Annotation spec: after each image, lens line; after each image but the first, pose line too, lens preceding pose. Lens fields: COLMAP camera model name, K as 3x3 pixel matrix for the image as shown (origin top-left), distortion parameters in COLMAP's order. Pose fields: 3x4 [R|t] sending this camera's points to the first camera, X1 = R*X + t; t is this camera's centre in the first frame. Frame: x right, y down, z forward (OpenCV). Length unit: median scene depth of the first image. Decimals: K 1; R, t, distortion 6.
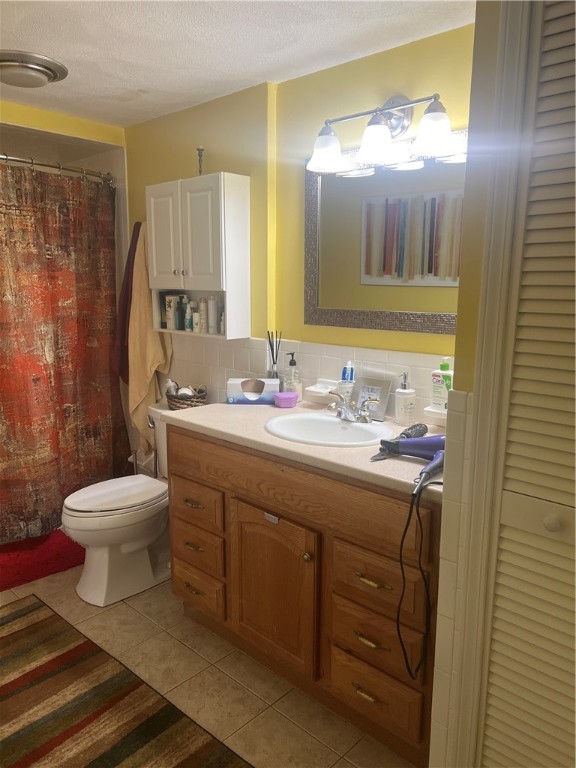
lens RADIAL K [[581.8, 0, 288.2], [0, 581.8, 386.5], [0, 0, 1]] dist [0.064531, -0.055256]
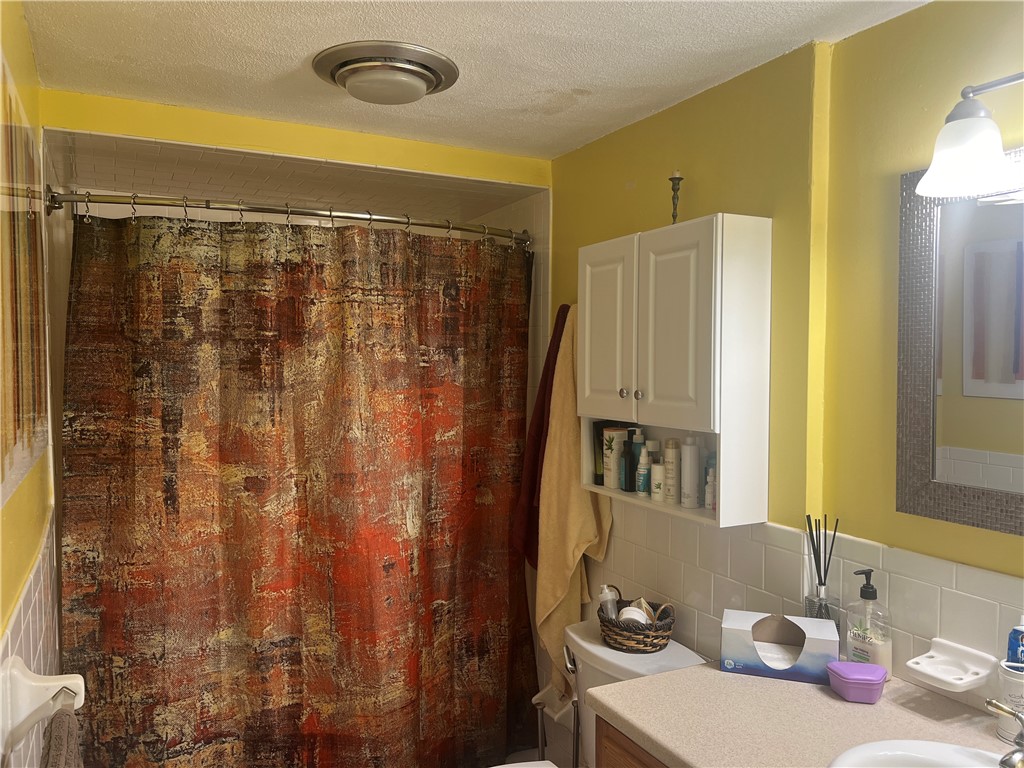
lens RADIAL K [[775.7, 0, 509.4], [0, 775.7, 386.9], [0, 0, 1]] dist [0.064531, -0.055256]
pose [[0.946361, 0.005860, -0.323059, -0.055872], [-0.052669, 0.989261, -0.136341, -0.093173], [0.318790, 0.146043, 0.936506, 0.269541]]
